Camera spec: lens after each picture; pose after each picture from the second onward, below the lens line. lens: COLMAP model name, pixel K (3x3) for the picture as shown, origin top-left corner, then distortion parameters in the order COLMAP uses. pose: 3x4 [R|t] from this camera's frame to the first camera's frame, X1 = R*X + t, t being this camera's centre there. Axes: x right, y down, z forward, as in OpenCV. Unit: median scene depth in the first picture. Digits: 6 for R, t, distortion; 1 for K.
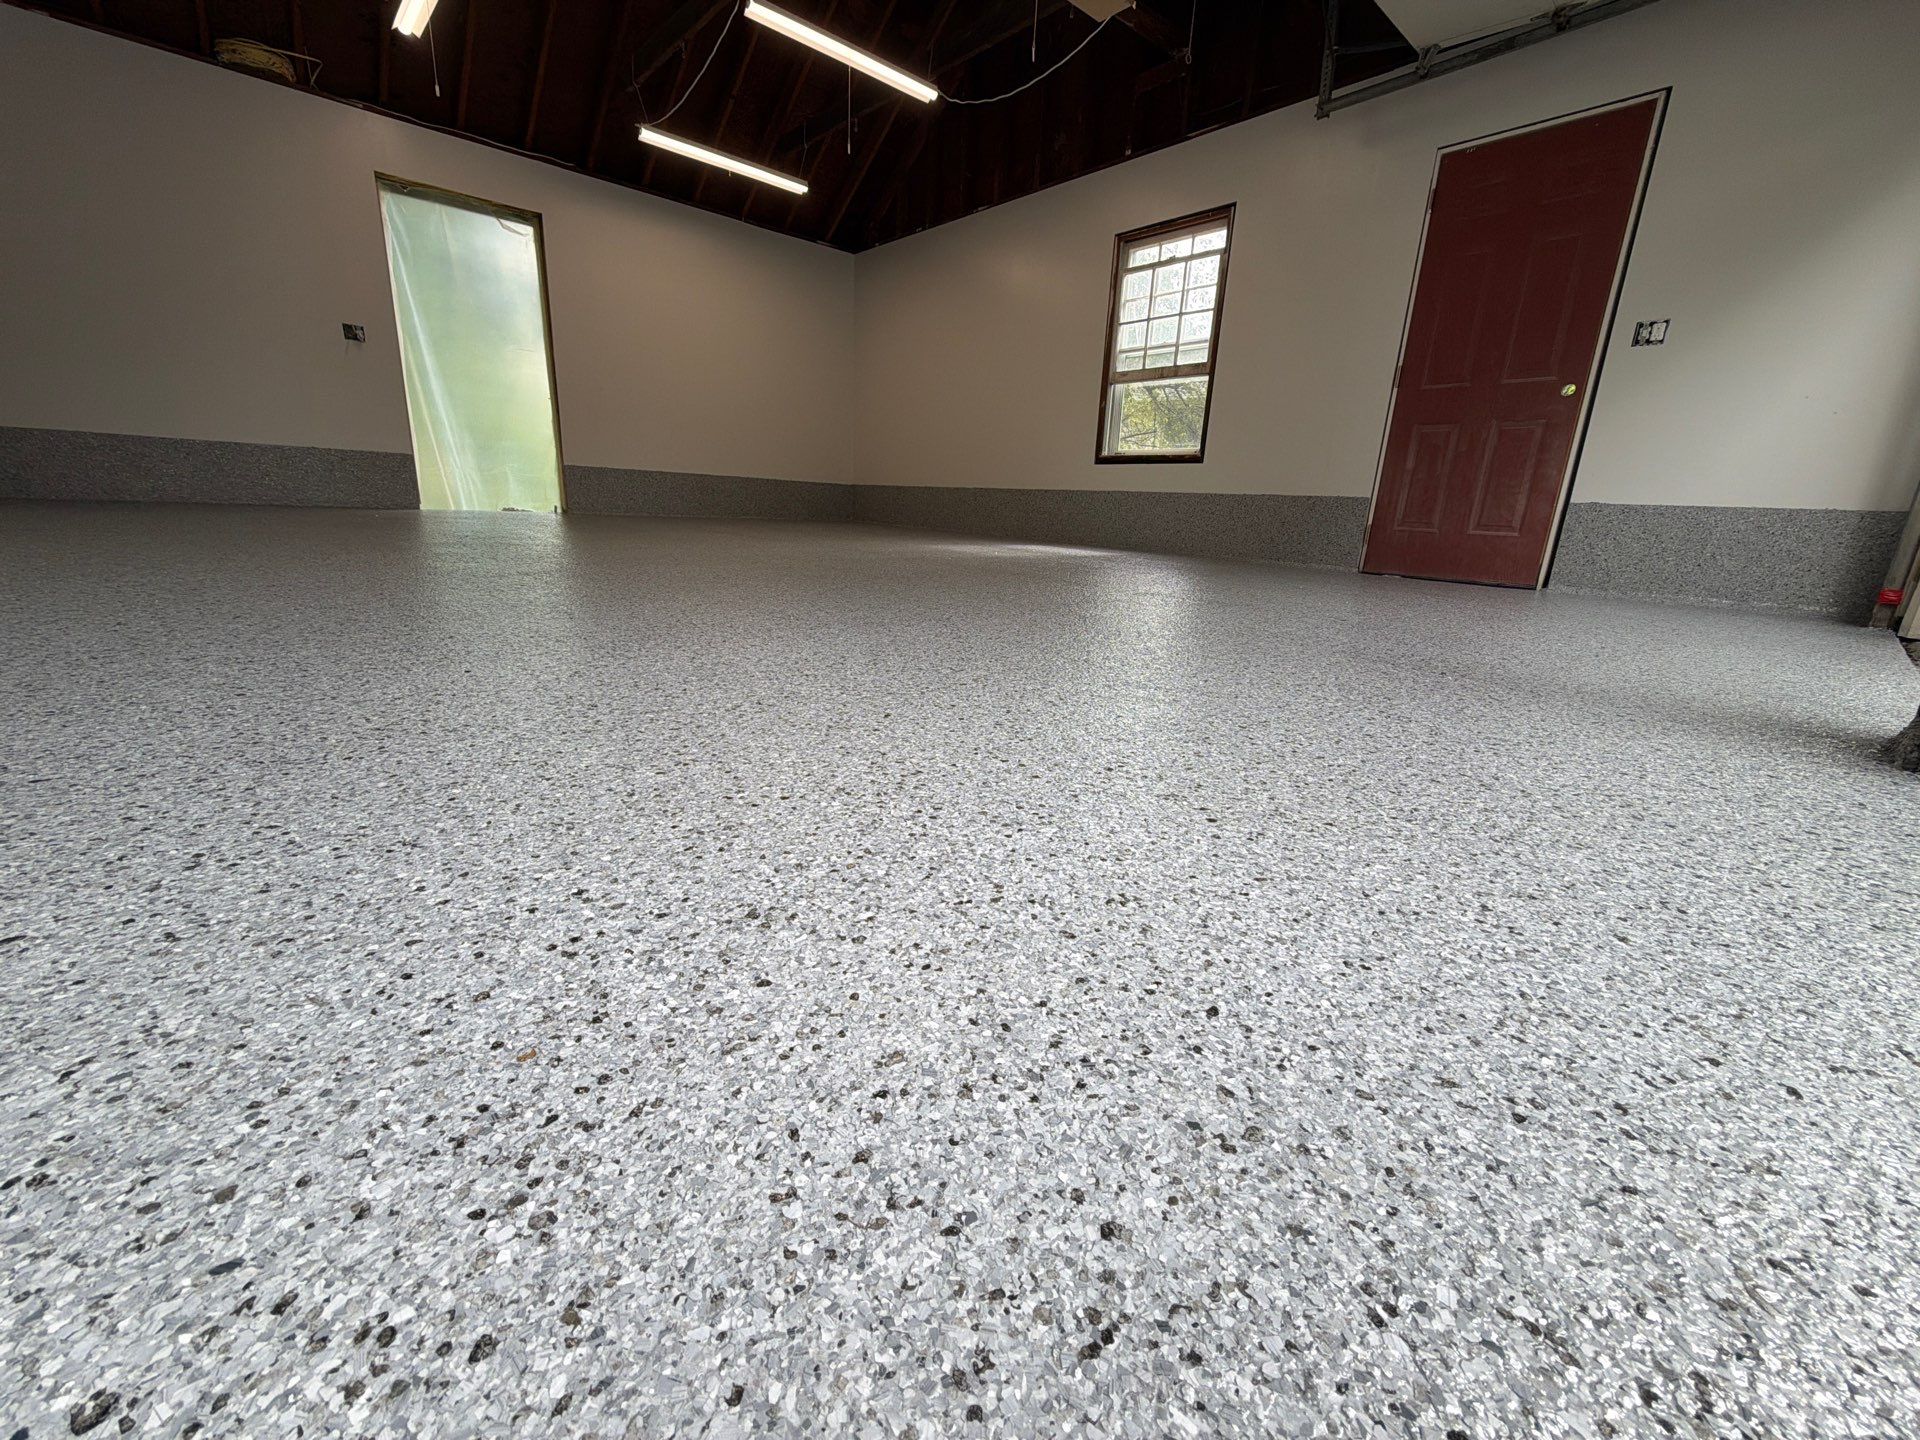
lens RADIAL K [[763.9, 0, 962.3], [0, 763.9, 716.3], [0, 0, 1]] dist [0.000915, -0.000716]
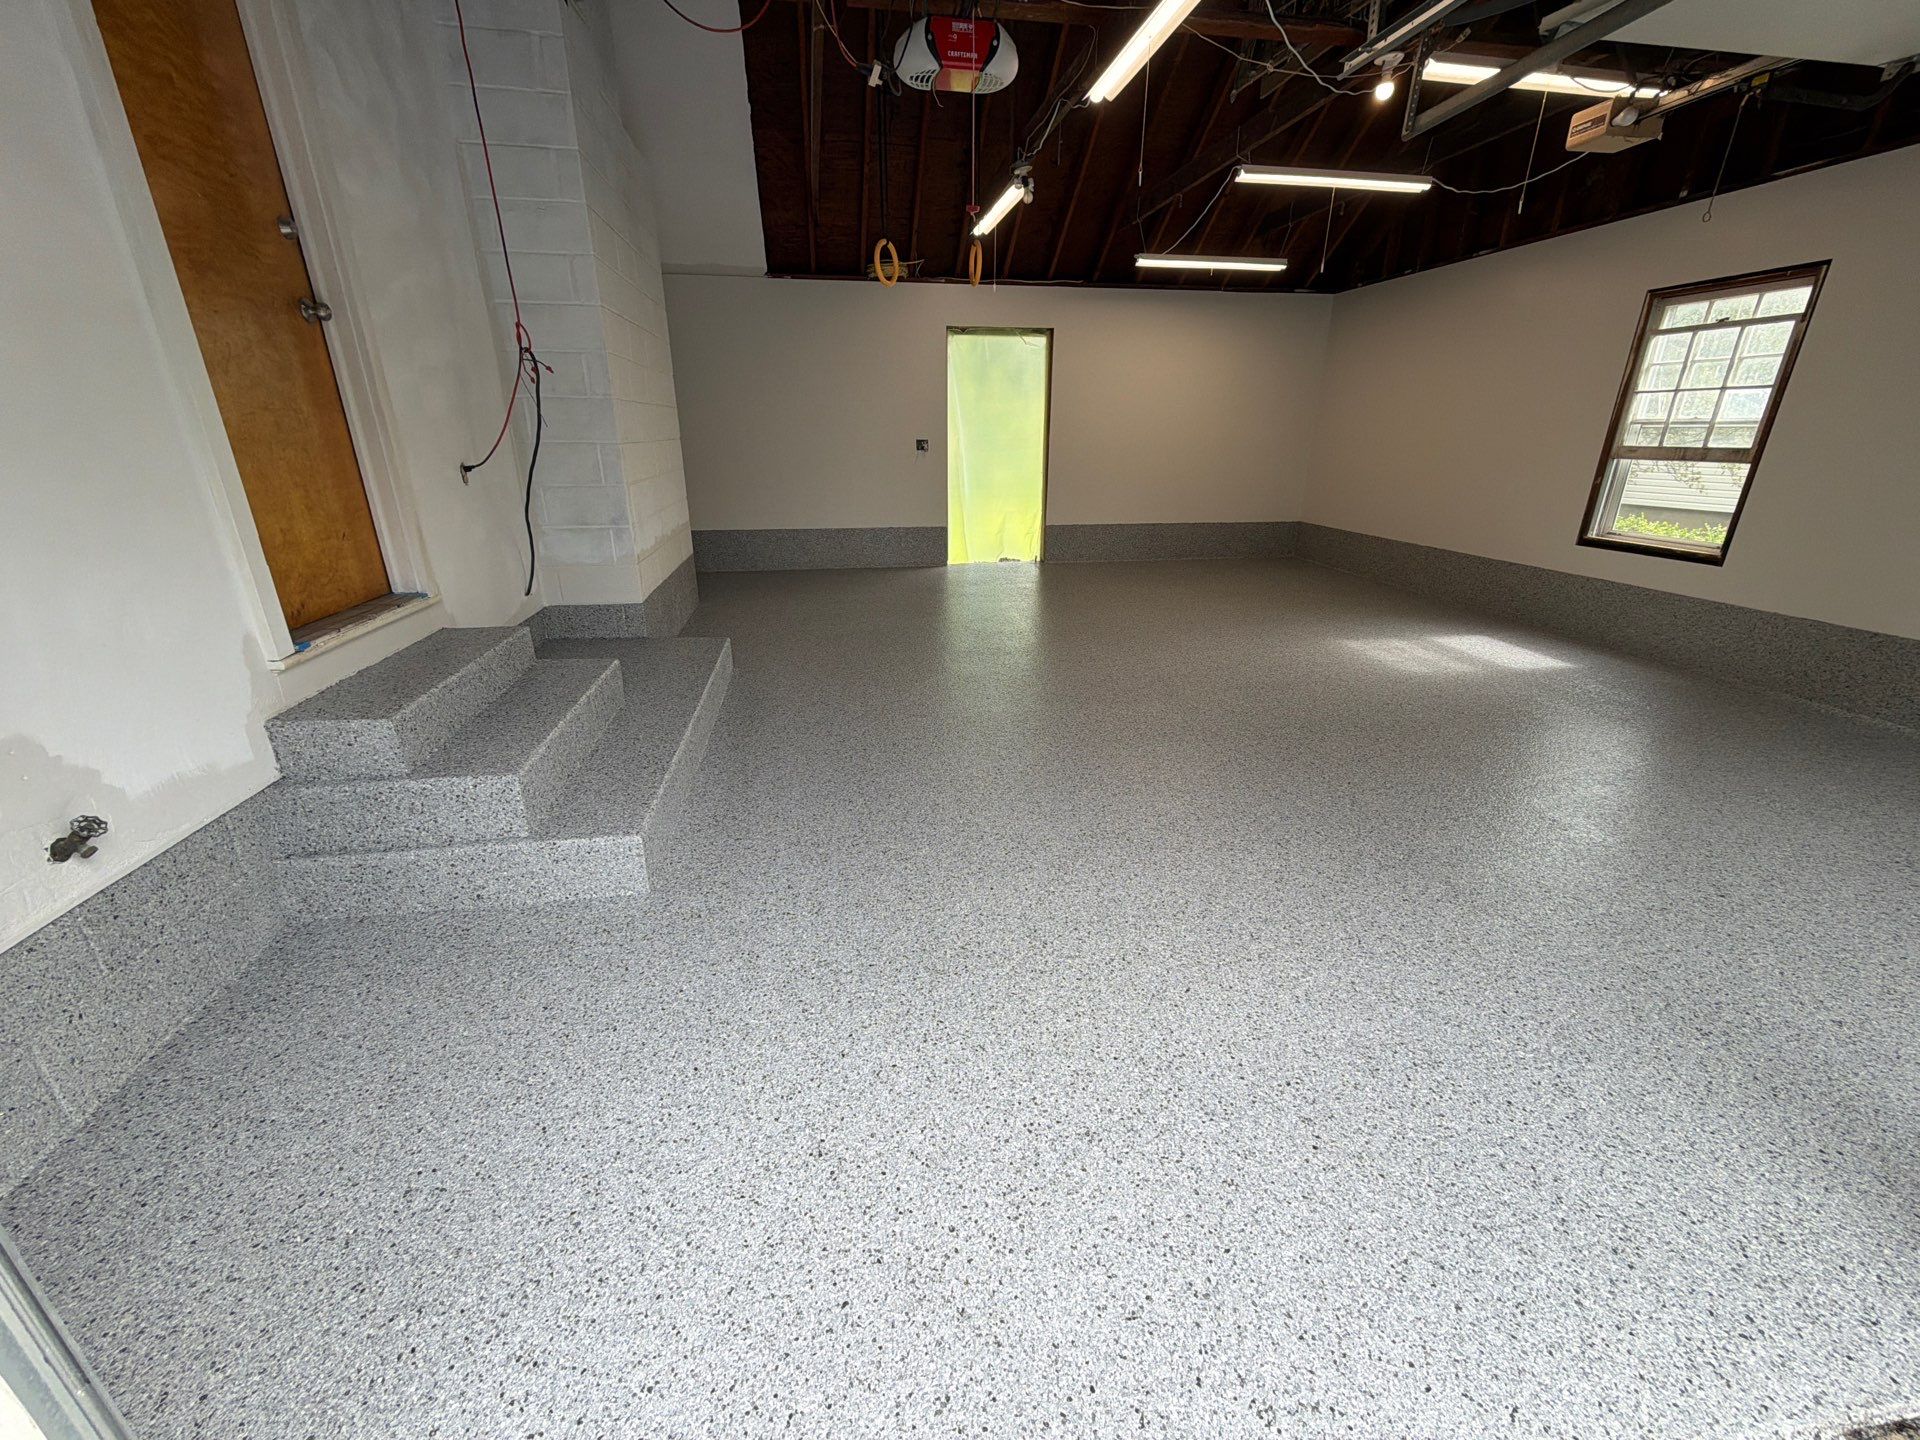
lens RADIAL K [[763.9, 0, 962.3], [0, 763.9, 716.3], [0, 0, 1]] dist [0.000915, -0.000716]
pose [[0.845119, 0.145822, -0.514306, 0.394254], [-0.107219, 0.988764, 0.104162, -1.055533], [0.523716, -0.032886, 0.851258, -1.119928]]
